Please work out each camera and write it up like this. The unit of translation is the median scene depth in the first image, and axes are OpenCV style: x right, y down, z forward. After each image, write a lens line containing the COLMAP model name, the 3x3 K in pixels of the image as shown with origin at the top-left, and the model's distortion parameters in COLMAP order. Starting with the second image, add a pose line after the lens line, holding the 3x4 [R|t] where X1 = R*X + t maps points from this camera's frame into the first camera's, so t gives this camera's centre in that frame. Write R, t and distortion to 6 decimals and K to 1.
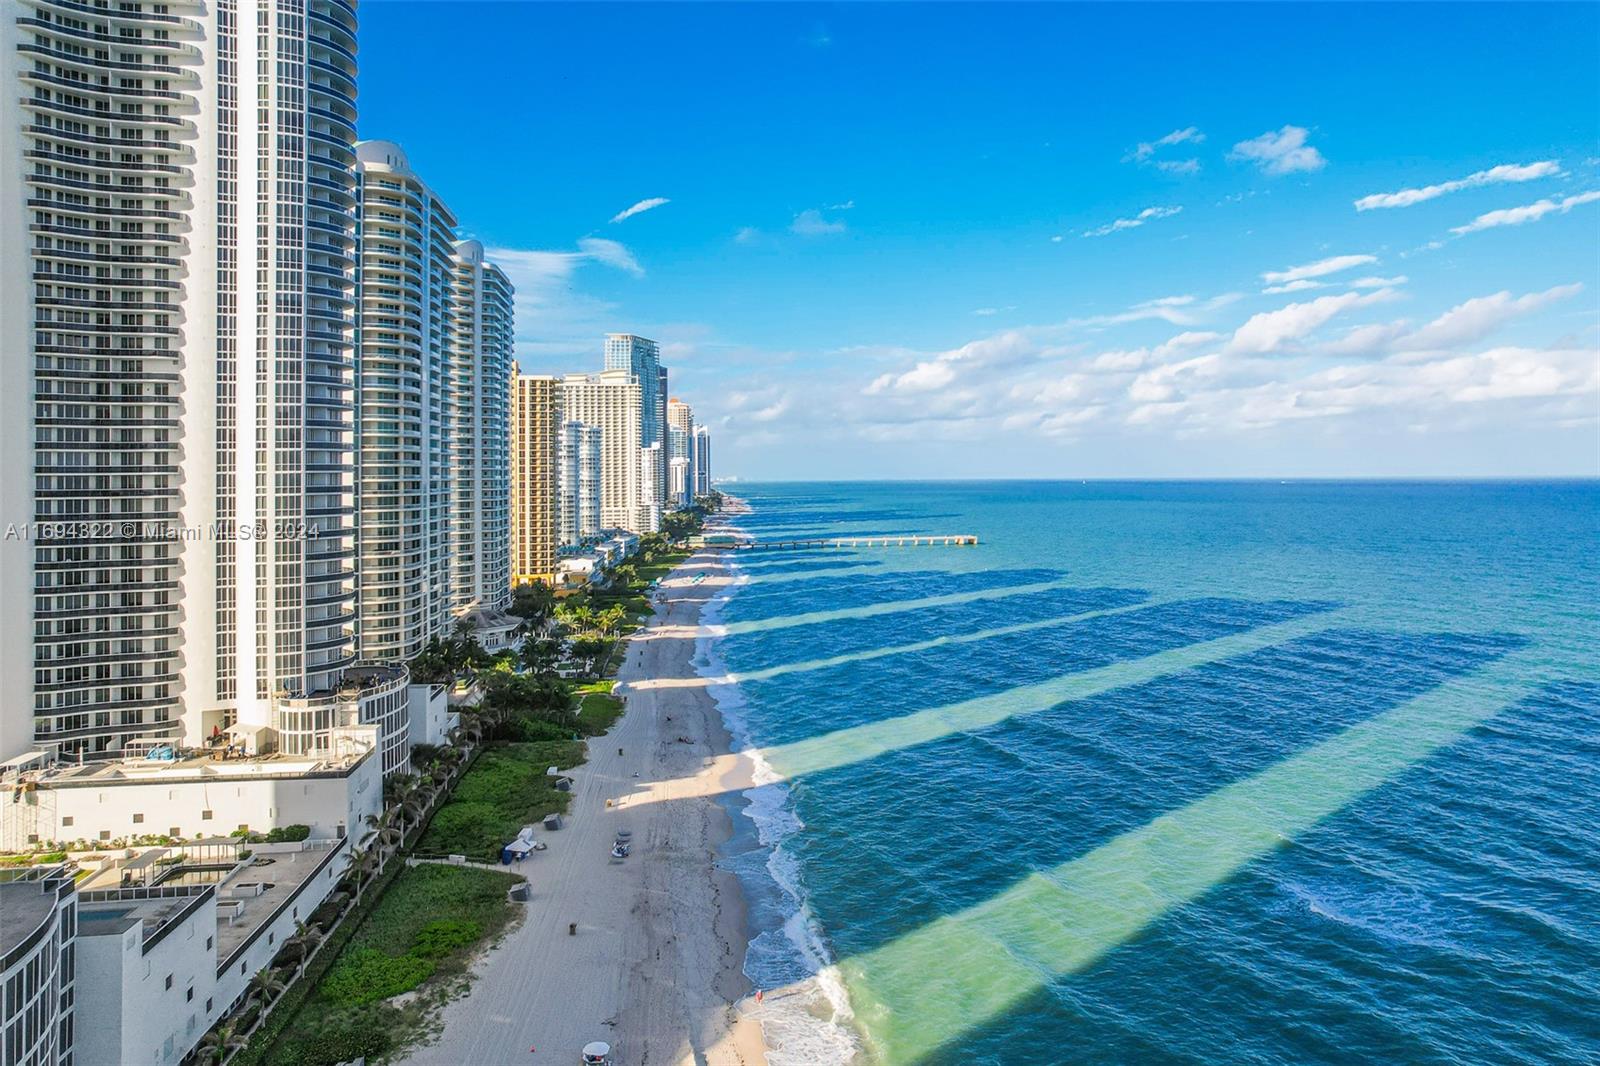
lens RADIAL K [[1063.9, 0, 809.6], [0, 1063.9, 446.7], [0, 0, 1]] dist [-0.064794, 0.061632]
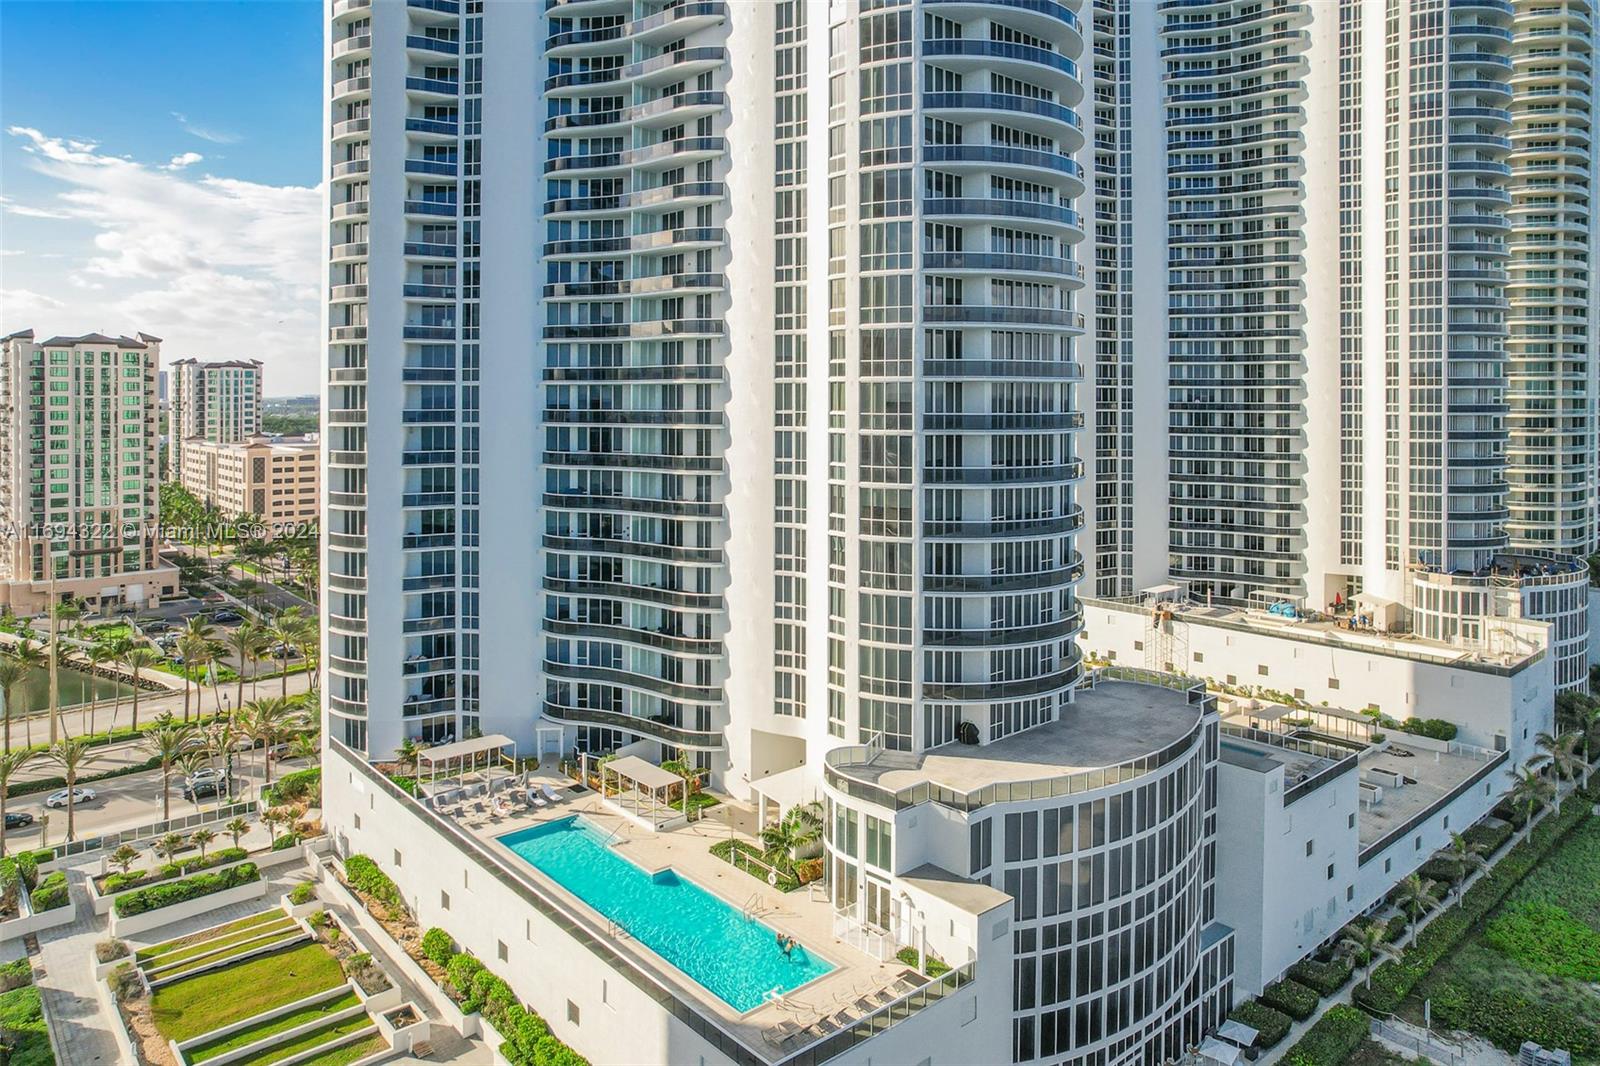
lens RADIAL K [[1063.9, 0, 786.8], [0, 1063.9, 409.6], [0, 0, 1]] dist [-0.064794, 0.061632]
pose [[0.560026, 0.019506, -0.828245, -0.089533], [0.020413, 0.999094, 0.037332, 0.067165], [0.828223, -0.037814, 0.559121, 0.107827]]
